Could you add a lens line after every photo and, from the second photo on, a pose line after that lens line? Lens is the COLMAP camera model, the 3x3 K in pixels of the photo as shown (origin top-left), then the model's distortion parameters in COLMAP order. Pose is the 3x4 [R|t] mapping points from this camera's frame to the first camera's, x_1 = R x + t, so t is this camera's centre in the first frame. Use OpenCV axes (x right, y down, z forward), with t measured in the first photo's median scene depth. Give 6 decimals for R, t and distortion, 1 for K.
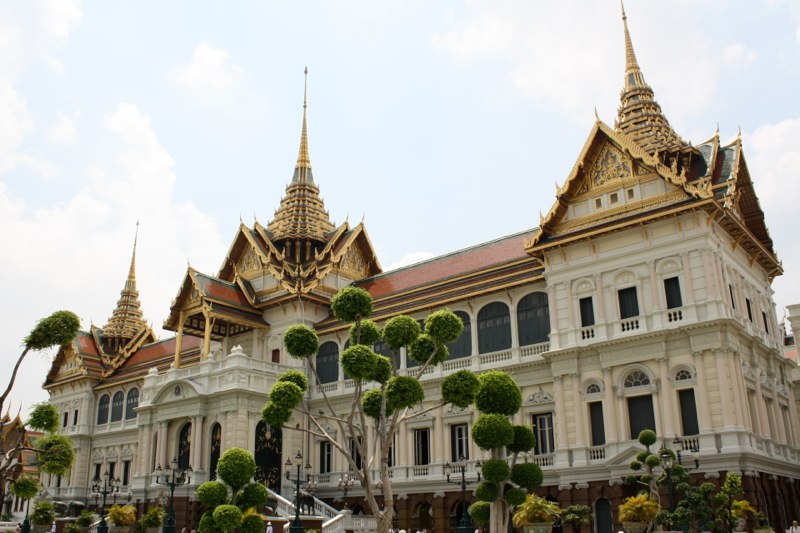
lens RADIAL K [[742.6, 0, 399.3], [0, 742.6, 298.1], [0, 0, 1]] dist [-0.104903, 0.011666]
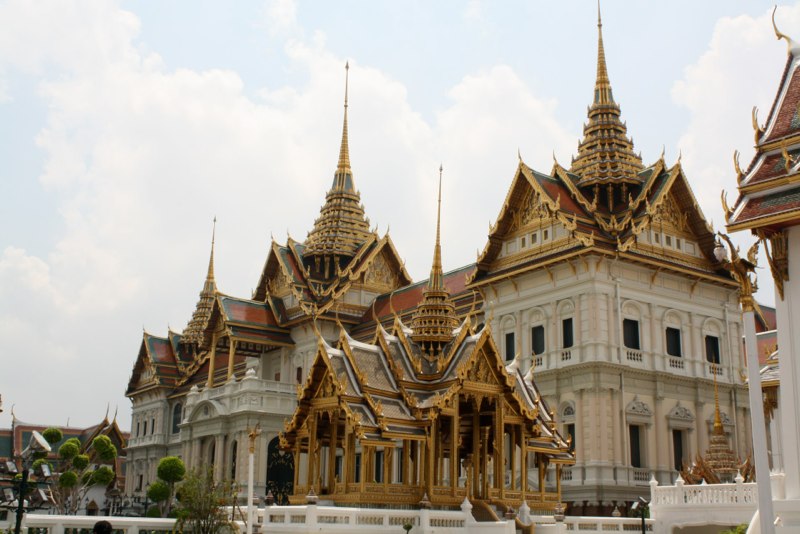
lens RADIAL K [[978.8, 0, 400.0], [0, 978.8, 267.0], [0, 0, 1]] dist [-0.072426, -0.039932]
pose [[0.967411, -0.042066, -0.249694, 0.325487], [0.048915, 0.998576, 0.021286, -0.096051], [0.248443, -0.032806, 0.968091, -0.292960]]
